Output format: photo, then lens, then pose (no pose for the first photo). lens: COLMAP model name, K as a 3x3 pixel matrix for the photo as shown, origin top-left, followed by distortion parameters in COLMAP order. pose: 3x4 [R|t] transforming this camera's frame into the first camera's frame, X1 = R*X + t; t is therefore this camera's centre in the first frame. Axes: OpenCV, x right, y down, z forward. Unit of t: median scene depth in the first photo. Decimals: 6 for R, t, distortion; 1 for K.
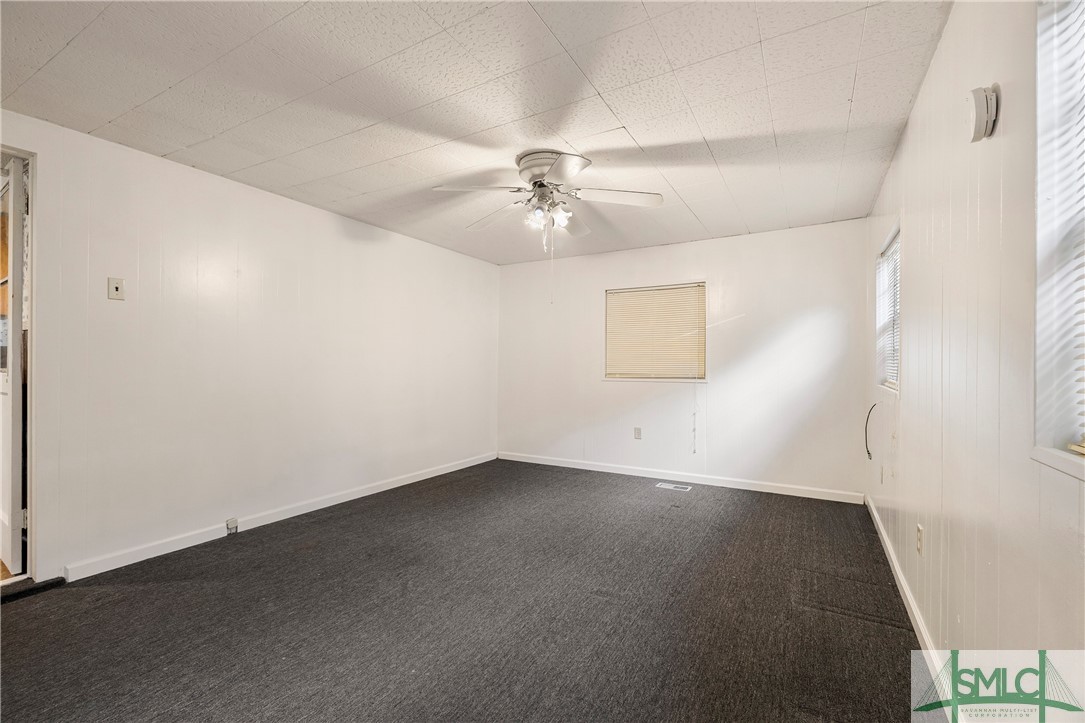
lens RADIAL K [[475.8, 0, 539.7], [0, 475.8, 361.1], [0, 0, 1]] dist [0.003405, -0.000103]
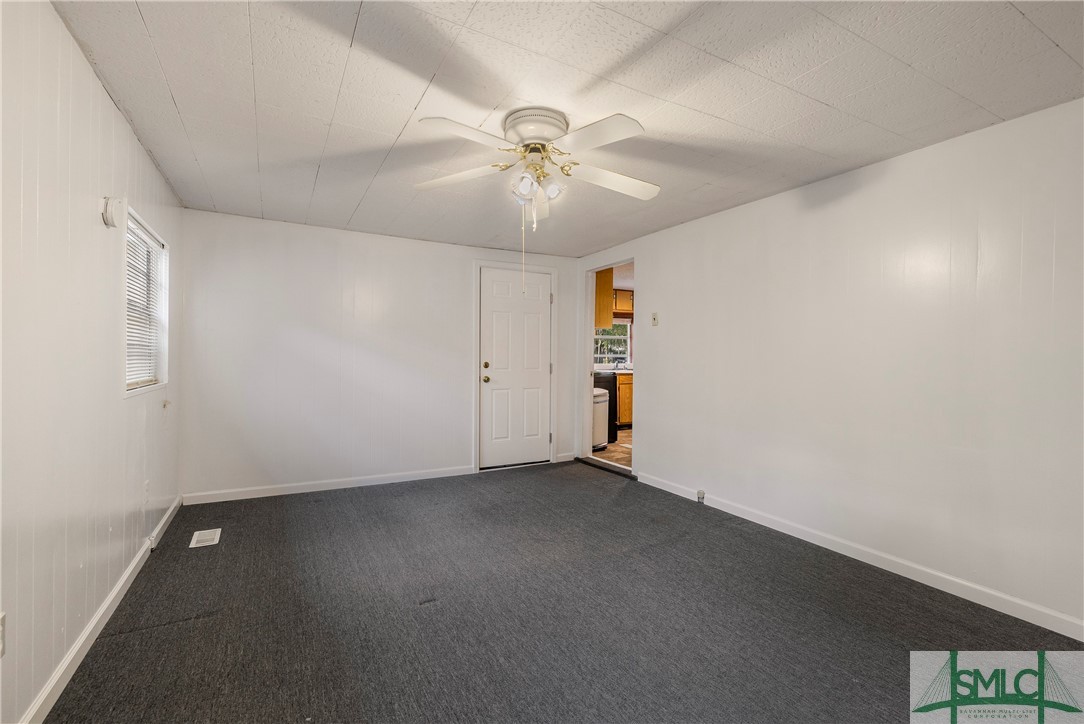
lens RADIAL K [[475.4, 0, 533.8], [0, 475.4, 359.3], [0, 0, 1]] dist [0.003405, -0.000103]
pose [[-0.523870, -0.006706, -0.851772, 0.692886], [-0.011897, 0.999929, -0.000556, -0.004128], [0.851715, 0.009843, -0.523912, 1.389755]]
